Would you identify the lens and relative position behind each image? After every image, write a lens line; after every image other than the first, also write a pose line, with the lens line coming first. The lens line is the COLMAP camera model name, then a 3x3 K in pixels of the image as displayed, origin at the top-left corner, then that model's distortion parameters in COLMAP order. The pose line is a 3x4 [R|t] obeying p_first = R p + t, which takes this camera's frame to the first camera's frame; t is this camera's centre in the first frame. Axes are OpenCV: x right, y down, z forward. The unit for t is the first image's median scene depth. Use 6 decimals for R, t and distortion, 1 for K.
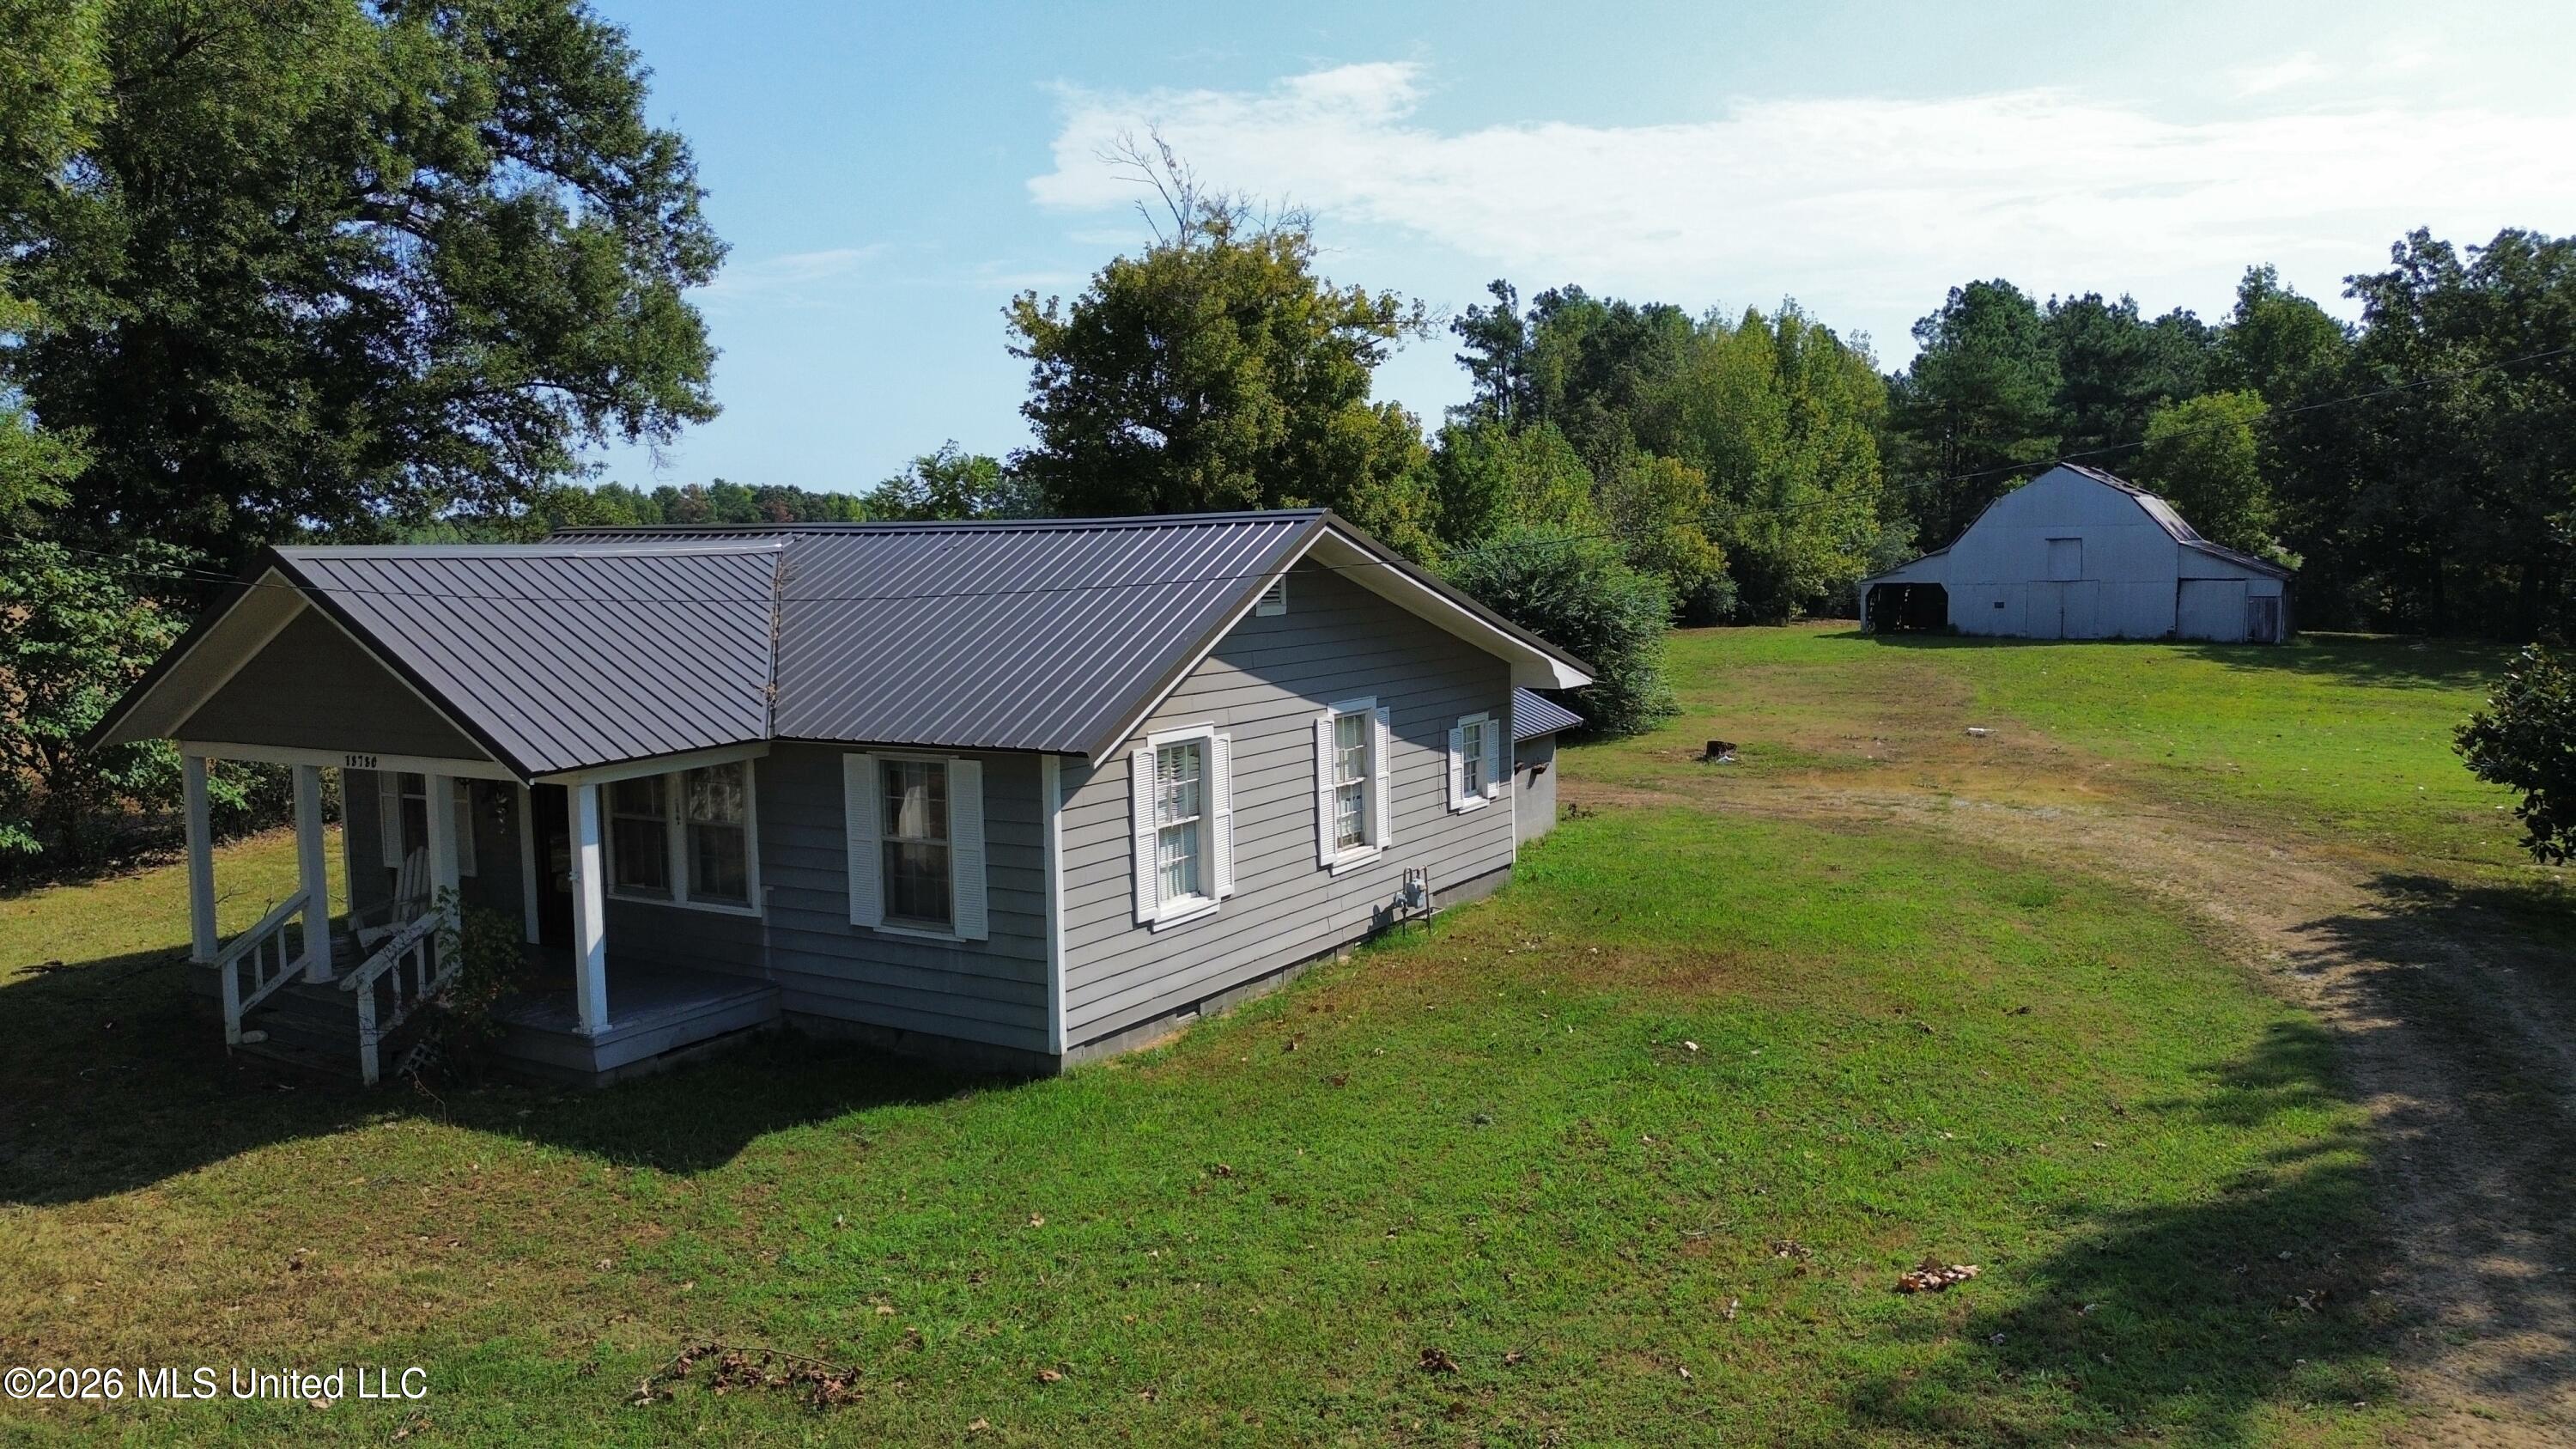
lens RADIAL K [[1814.2, 0, 1296.7], [0, 1814.2, 741.9], [0, 0, 1]] dist [0.043899, -0.003074]
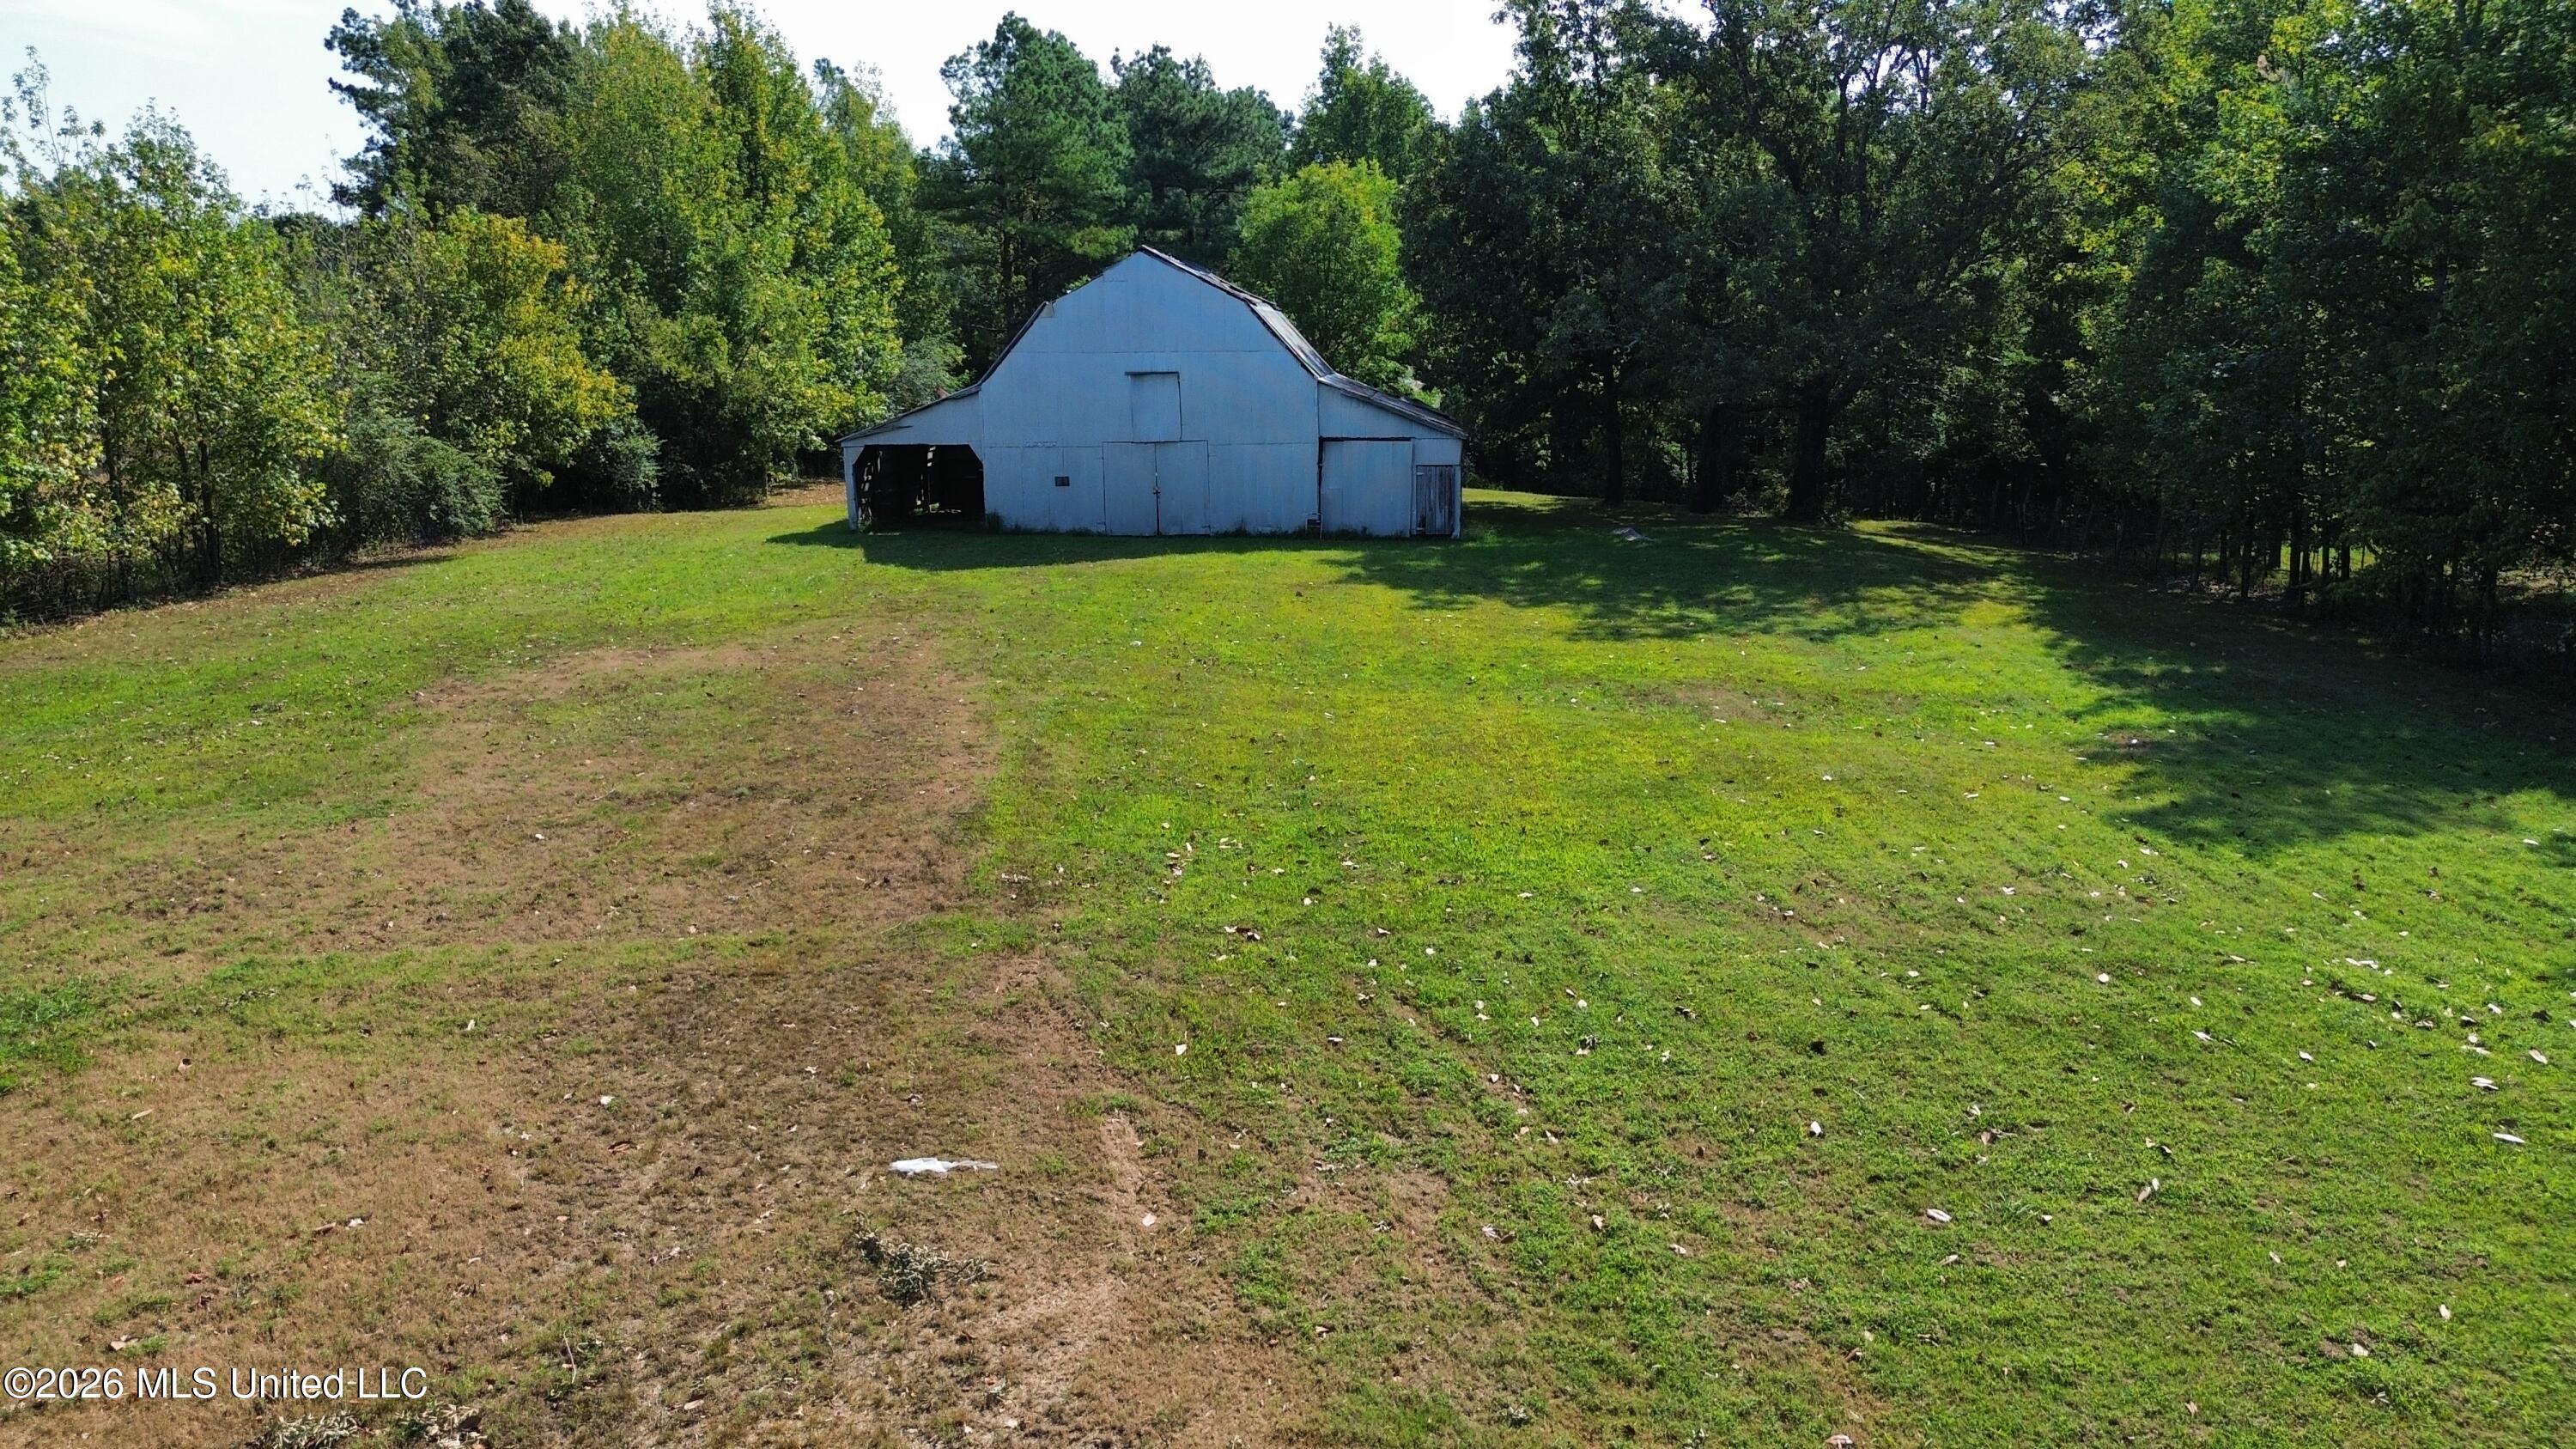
lens RADIAL K [[1814.2, 0, 1296.7], [0, 1814.2, 741.9], [0, 0, 1]] dist [0.043899, -0.003074]
pose [[0.887904, -0.092133, 0.450709, 0.139444], [0.045916, 0.992596, 0.112450, -0.043048], [-0.457732, -0.079150, 0.885560, 0.338366]]
